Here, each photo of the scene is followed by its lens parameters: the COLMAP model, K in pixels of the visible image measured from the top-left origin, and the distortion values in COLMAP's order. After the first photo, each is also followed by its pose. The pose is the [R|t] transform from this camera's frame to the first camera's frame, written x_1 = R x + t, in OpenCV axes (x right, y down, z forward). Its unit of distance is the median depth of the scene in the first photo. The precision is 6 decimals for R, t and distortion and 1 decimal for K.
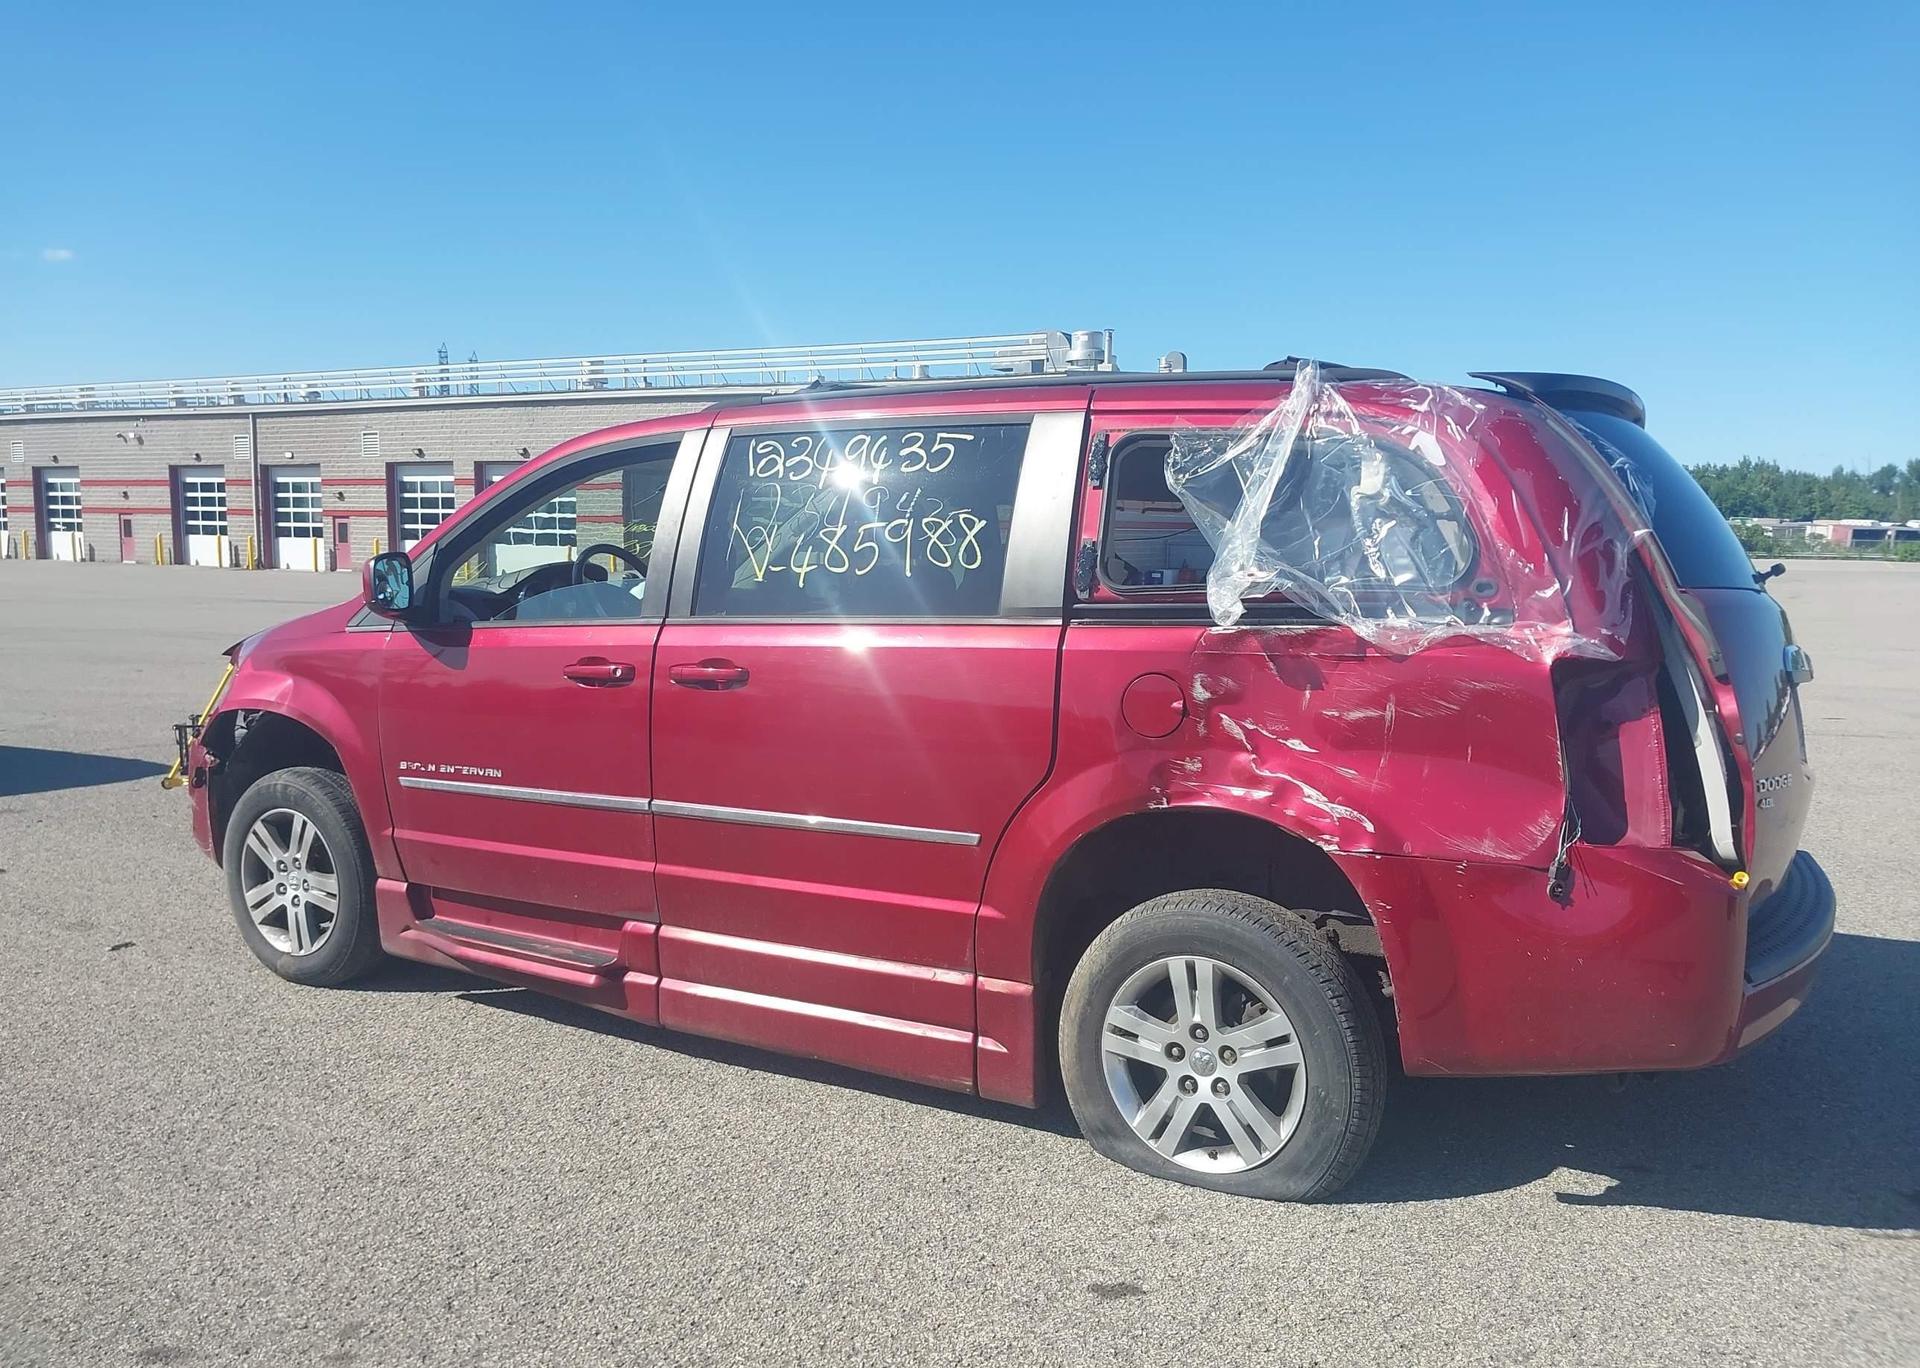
lens RADIAL K [[1516.8, 0, 957.0], [0, 1516.8, 696.6], [0, 0, 1]] dist [0.062922, -0.093352]
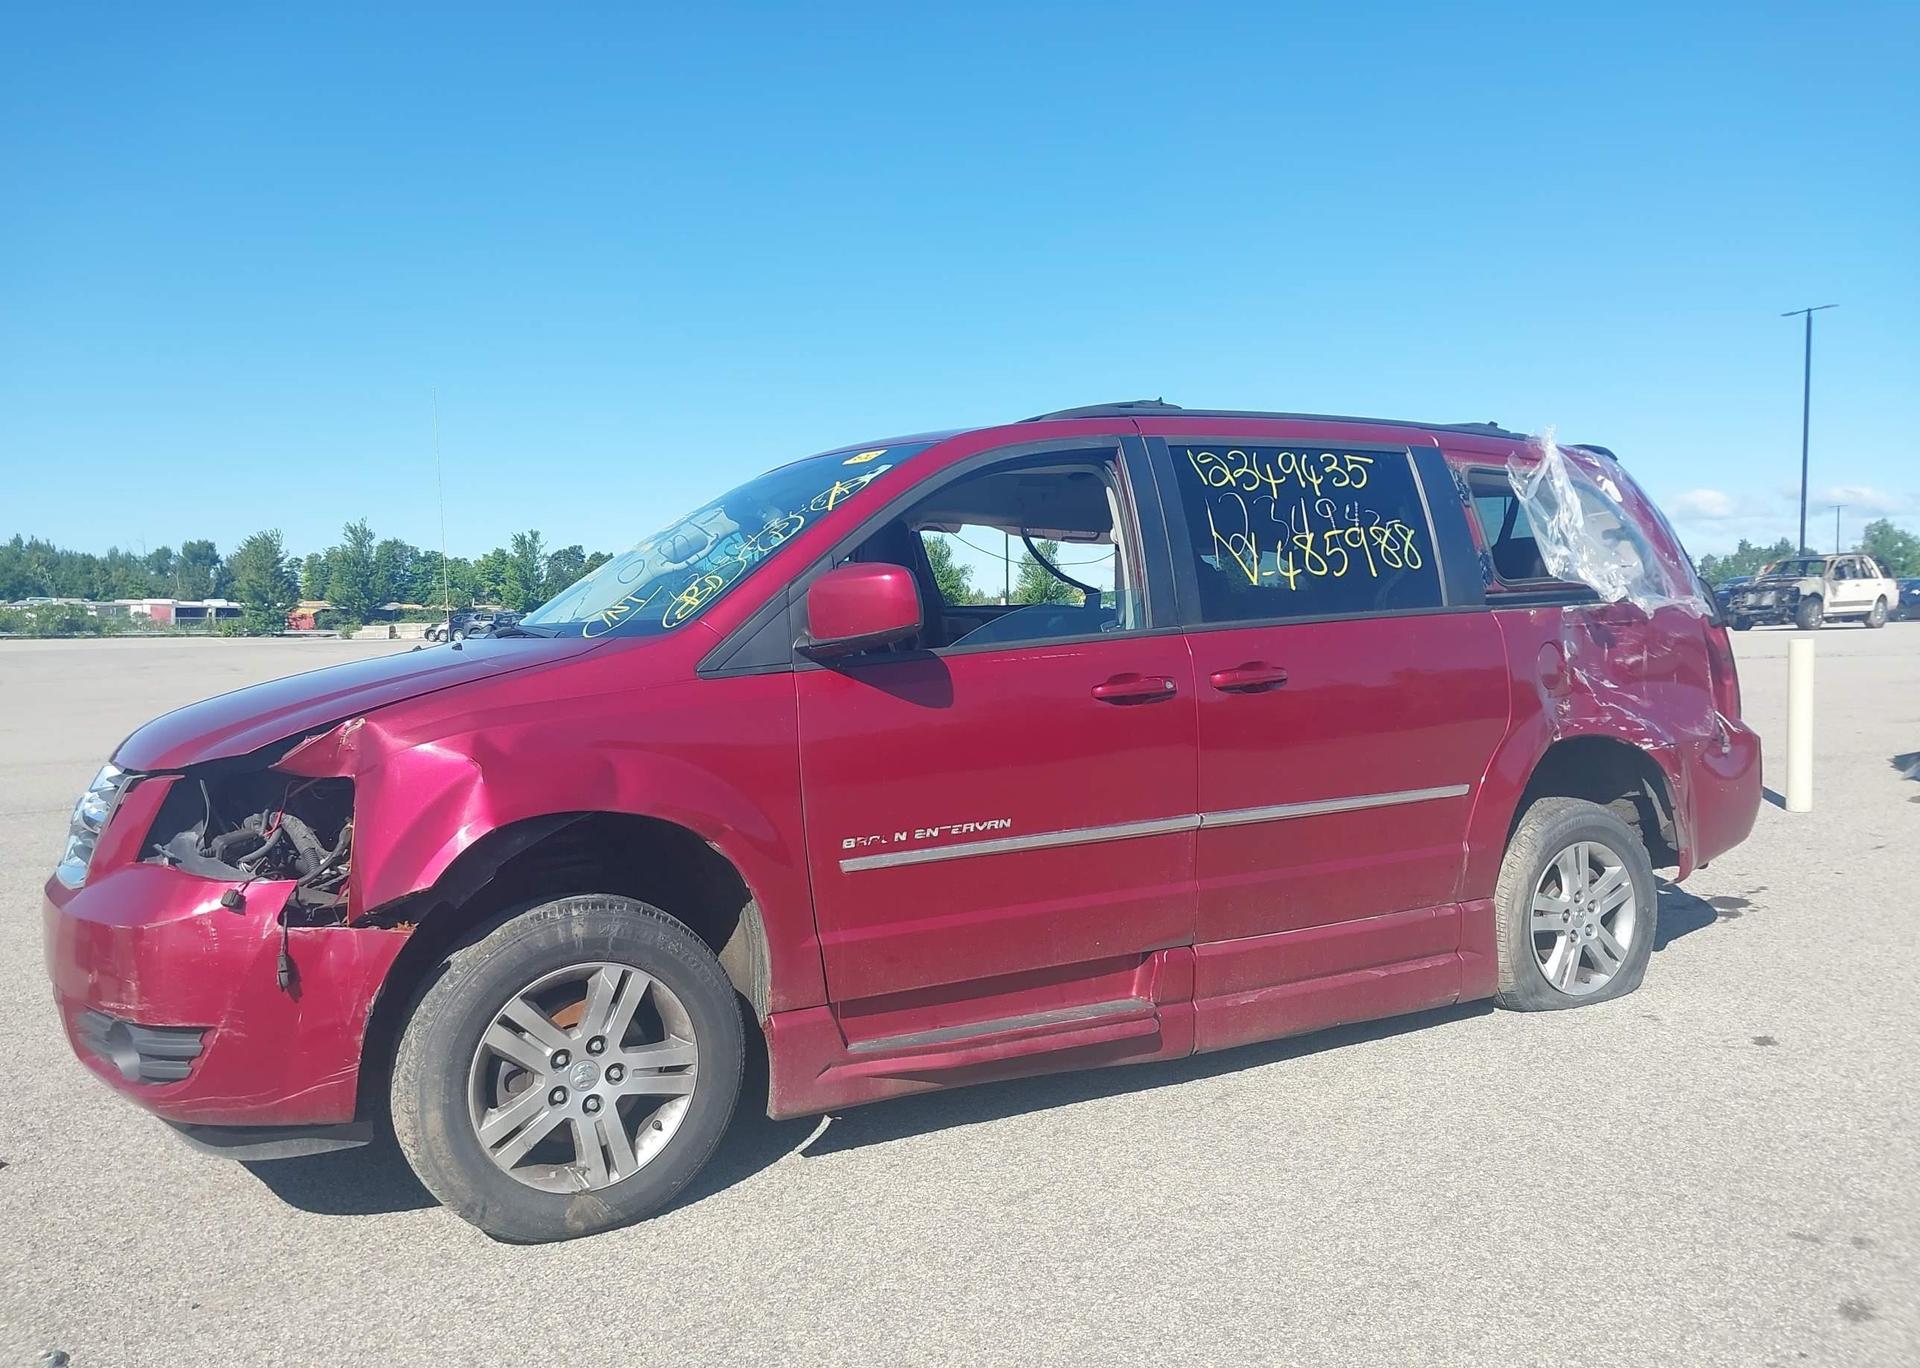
lens RADIAL K [[1516.8, 0, 978.5], [0, 1516.8, 701.3], [0, 0, 1]] dist [0.062922, -0.093352]
pose [[0.483775, -0.065873, 0.872710, -1.182299], [0.109953, 0.993837, 0.014065, -0.034068], [-0.868258, 0.089153, 0.488036, 0.693825]]
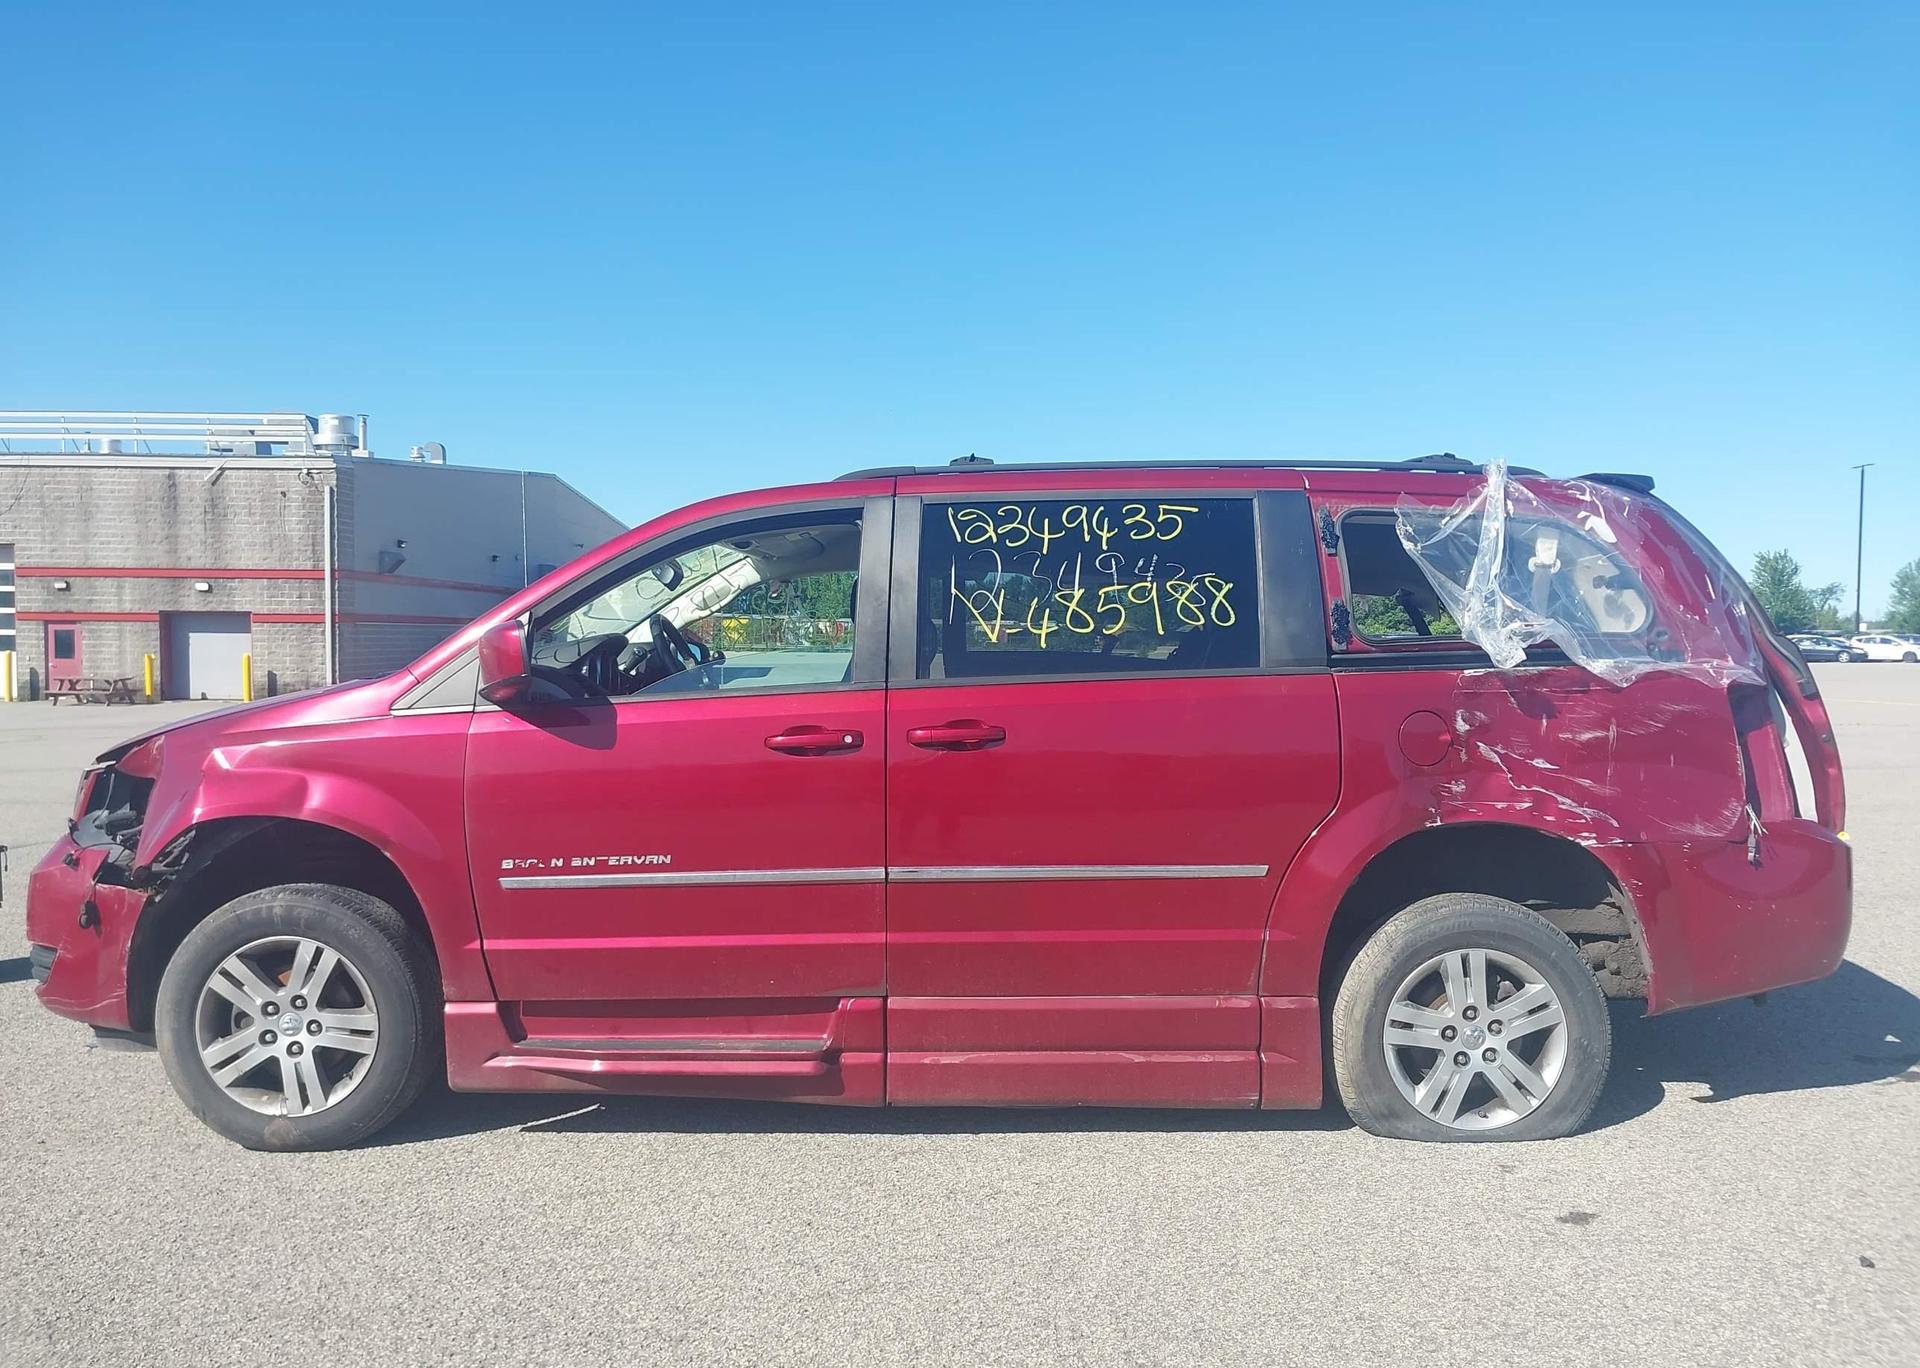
lens RADIAL K [[1516.8, 0, 950.7], [0, 1516.8, 692.0], [0, 0, 1]] dist [0.062922, -0.093352]
pose [[0.866819, -0.025336, 0.497978, -0.694917], [0.058997, 0.996904, -0.051975, 0.008738], [-0.495120, 0.074432, 0.865631, 0.136259]]
